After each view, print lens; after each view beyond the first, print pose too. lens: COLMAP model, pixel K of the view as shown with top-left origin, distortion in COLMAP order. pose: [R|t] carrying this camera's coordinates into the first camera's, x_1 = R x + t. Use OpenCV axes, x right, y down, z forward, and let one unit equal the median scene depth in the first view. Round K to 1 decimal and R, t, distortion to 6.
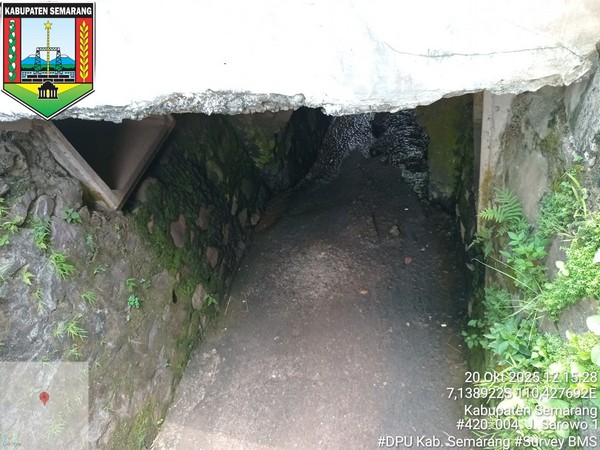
lens RADIAL K [[453.5, 0, 299.3], [0, 453.5, 226.9], [0, 0, 1]] dist [0.081164, -0.162412]
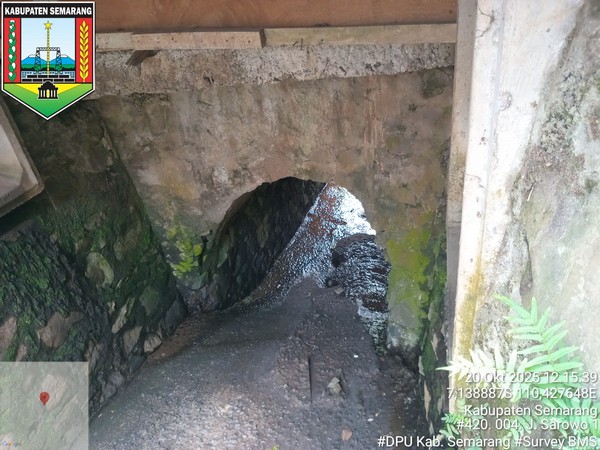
lens RADIAL K [[453.5, 0, 299.3], [0, 453.5, 226.9], [0, 0, 1]] dist [0.081164, -0.162412]
pose [[0.989607, 0.140364, 0.031253, 0.095504], [-0.124705, 0.945898, -0.299543, -0.004295], [-0.071607, 0.292533, 0.953571, 0.247953]]
